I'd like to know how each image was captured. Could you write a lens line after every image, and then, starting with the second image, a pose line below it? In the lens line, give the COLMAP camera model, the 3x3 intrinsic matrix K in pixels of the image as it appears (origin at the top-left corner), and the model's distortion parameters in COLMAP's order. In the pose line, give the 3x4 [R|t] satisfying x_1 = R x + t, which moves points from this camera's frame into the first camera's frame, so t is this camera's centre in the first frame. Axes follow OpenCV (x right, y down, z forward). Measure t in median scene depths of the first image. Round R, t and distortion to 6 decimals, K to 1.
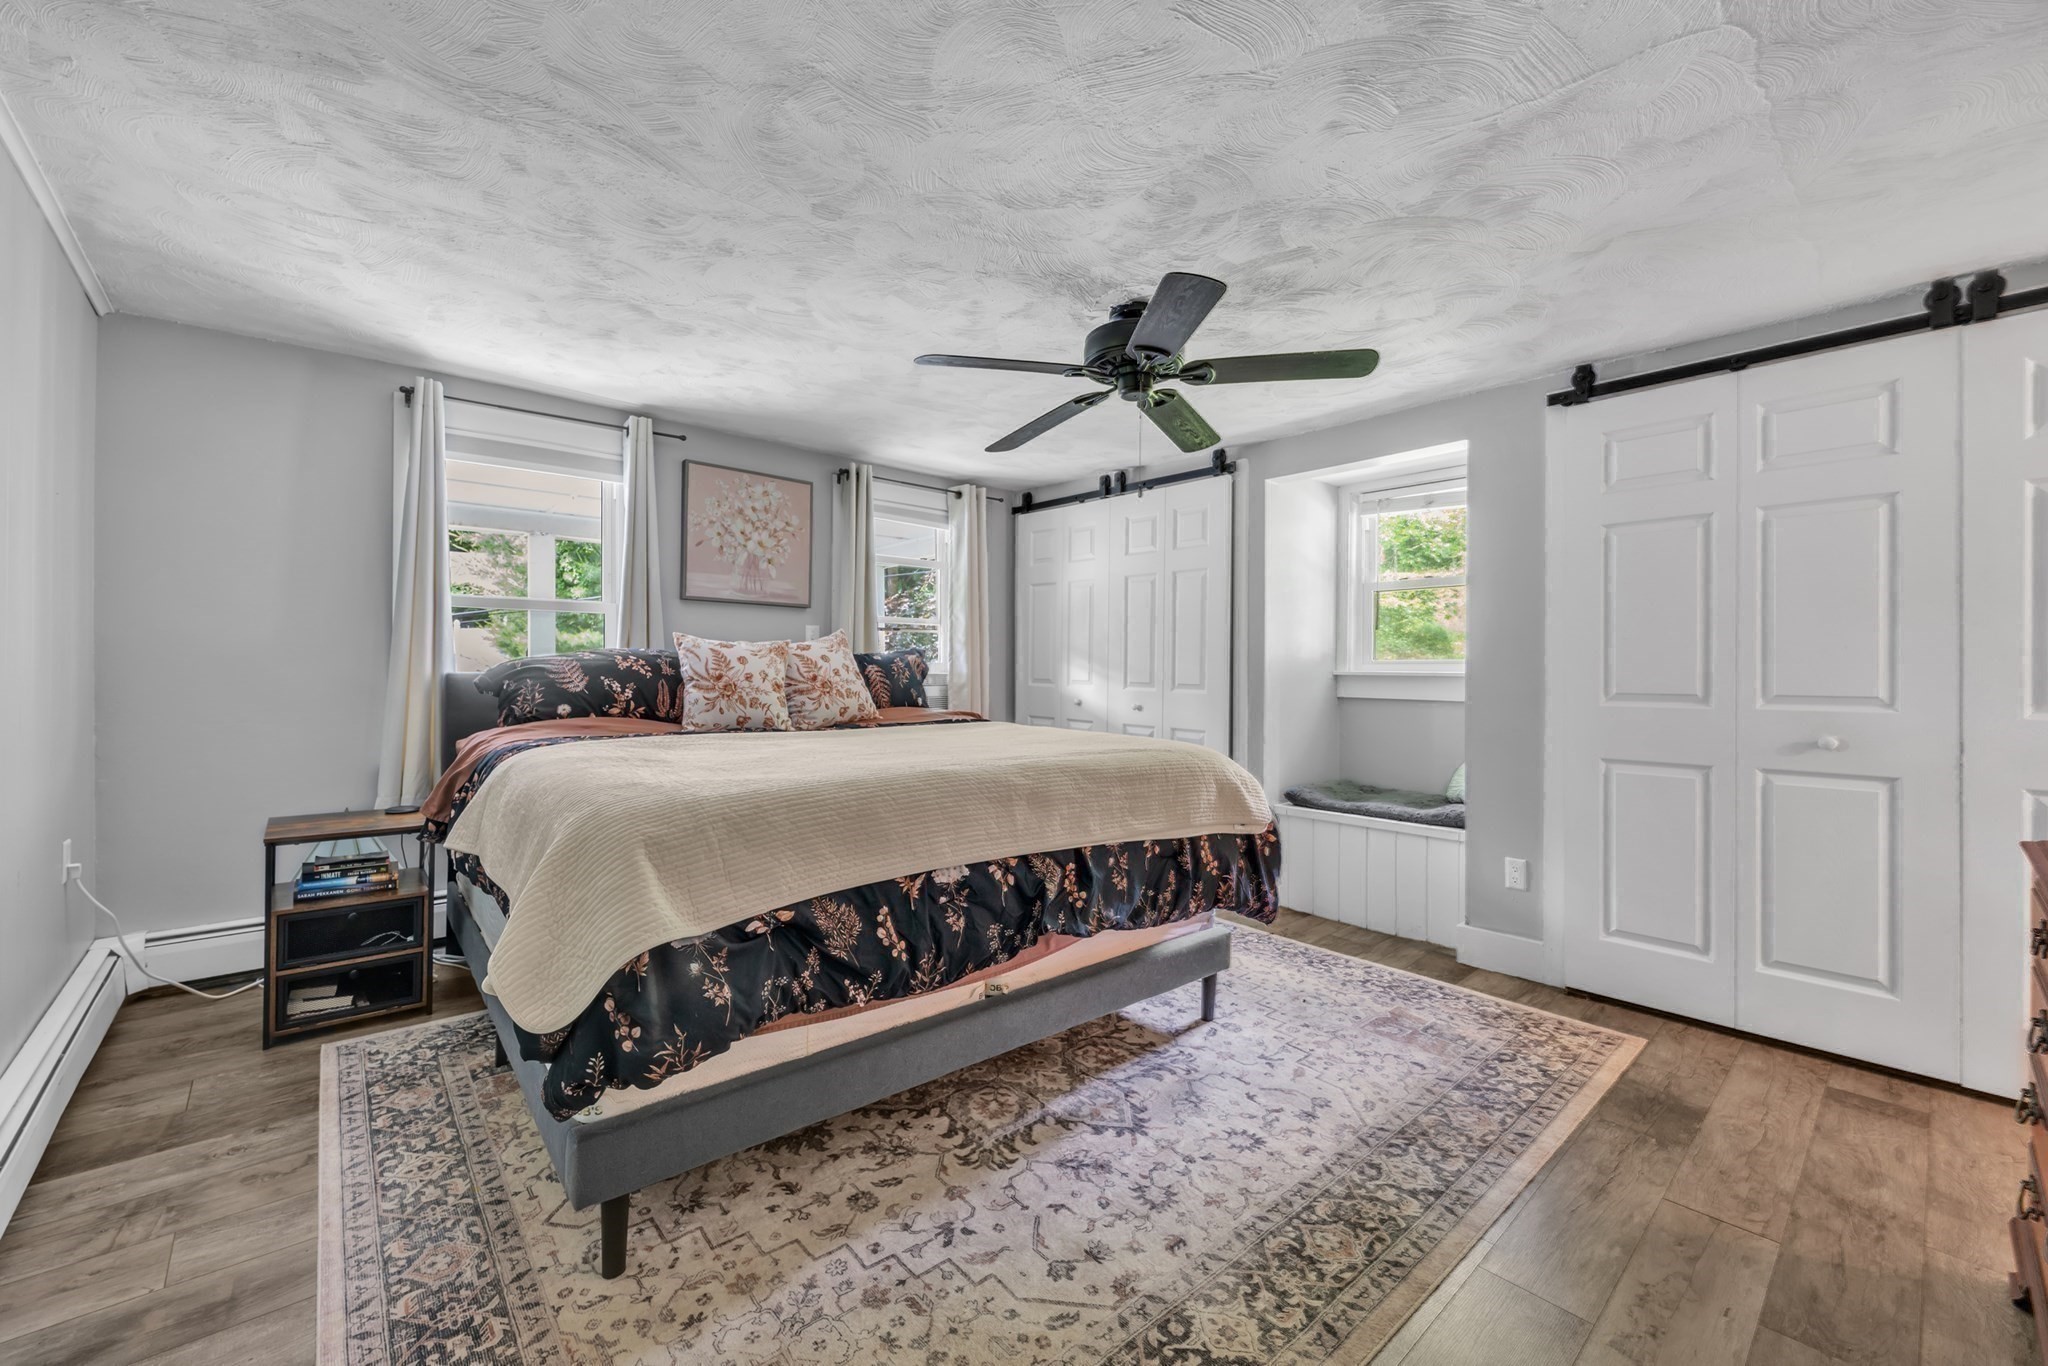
lens RADIAL K [[815.8, 0, 1026.0], [0, 815.8, 671.2], [0, 0, 1]] dist [-0.000360, -0.000117]
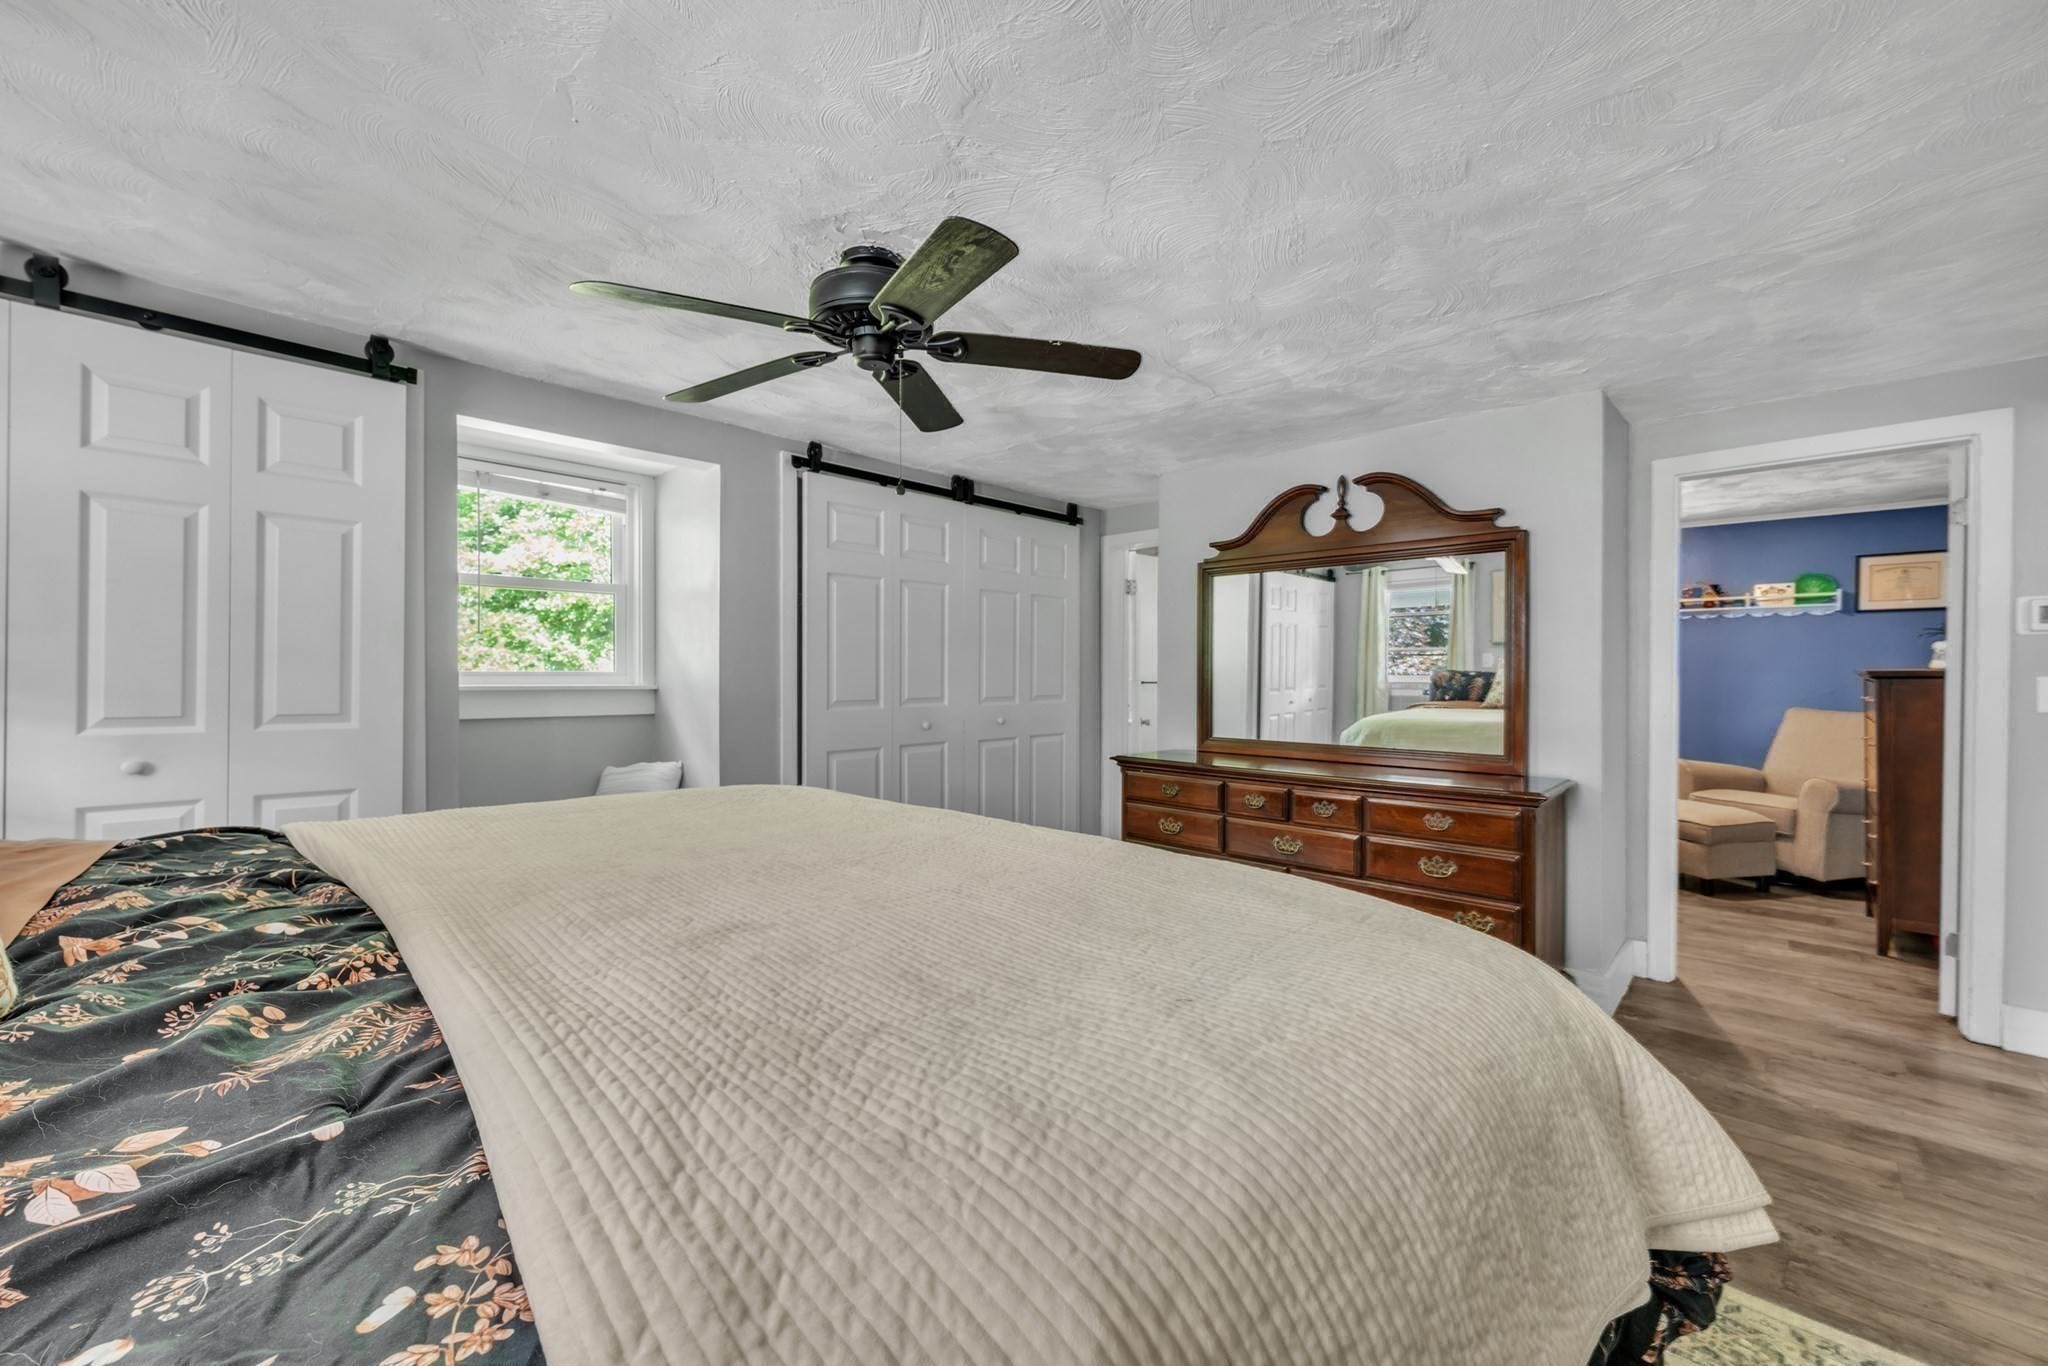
lens RADIAL K [[815.8, 0, 1026.0], [0, 815.8, 671.2], [0, 0, 1]] dist [-0.000360, -0.000117]
pose [[-0.061254, -0.001548, 0.998121, -0.586577], [-0.008968, 0.999959, 0.001001, -0.029249], [-0.998082, -0.008890, -0.061265, 0.763217]]
